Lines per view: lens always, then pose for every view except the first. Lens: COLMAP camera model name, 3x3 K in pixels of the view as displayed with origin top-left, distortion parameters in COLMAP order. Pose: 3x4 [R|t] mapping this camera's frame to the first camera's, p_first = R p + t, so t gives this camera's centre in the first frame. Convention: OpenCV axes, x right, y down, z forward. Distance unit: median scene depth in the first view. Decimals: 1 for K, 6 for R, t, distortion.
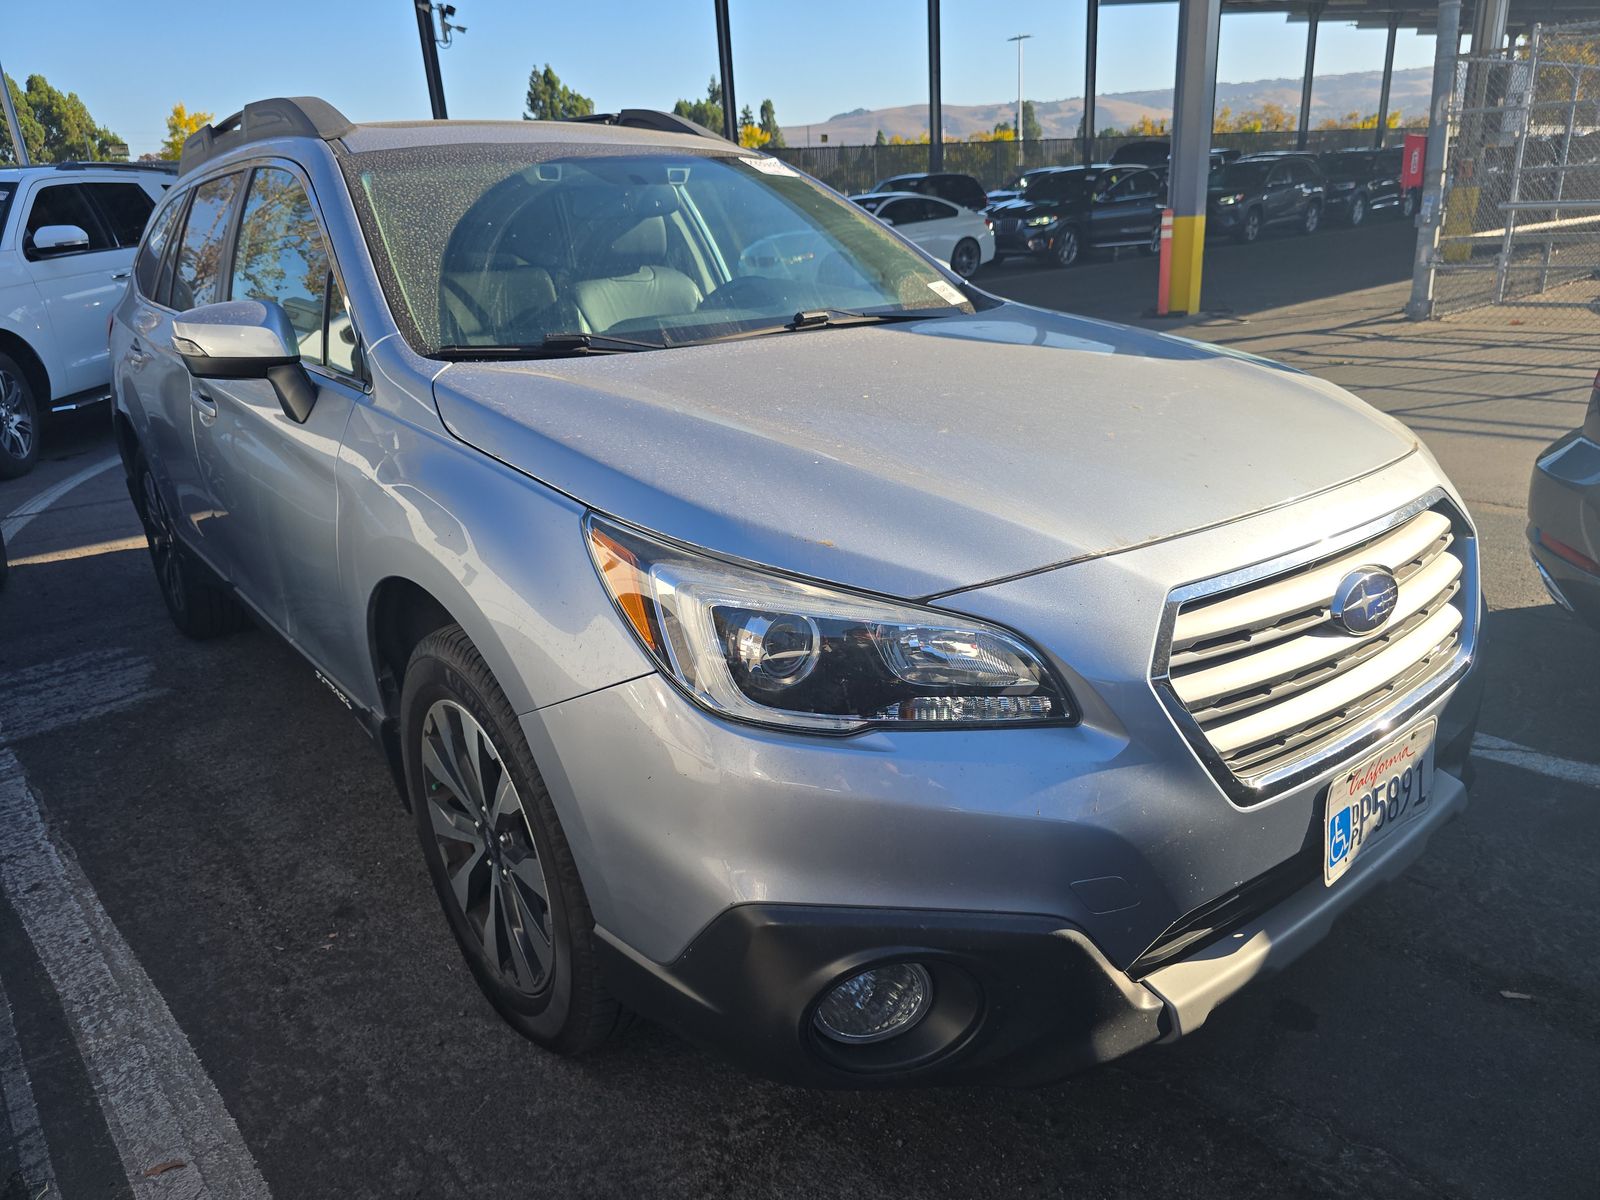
lens RADIAL K [[1069.6, 0, 800.0], [0, 1069.6, 600.0], [0, 0, 1]] dist [0.048363, -0.051321]
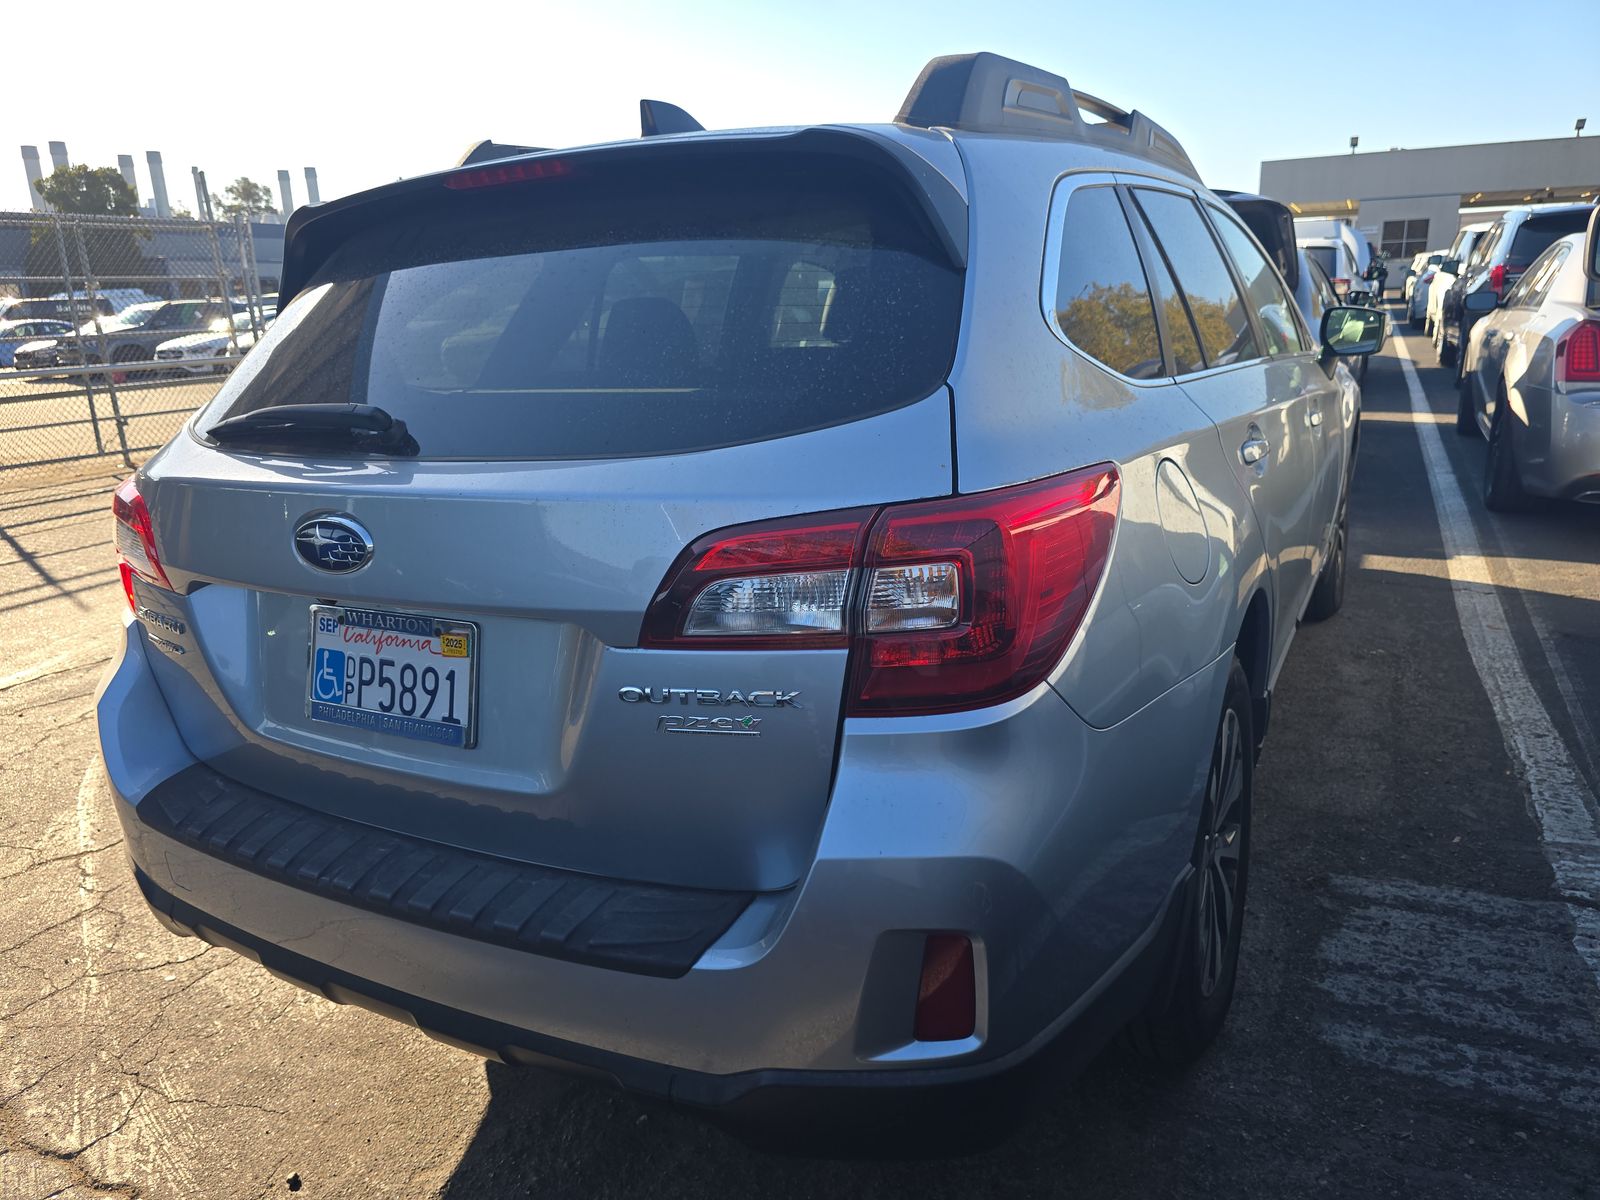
lens RADIAL K [[1069.6, 0, 800.0], [0, 1069.6, 600.0], [0, 0, 1]] dist [0.048363, -0.051321]
pose [[-0.361533, -0.176031, 0.915591, -1.494048], [0.377145, 0.870477, 0.316278, -0.599500], [-0.852676, 0.459655, -0.248317, 1.936874]]
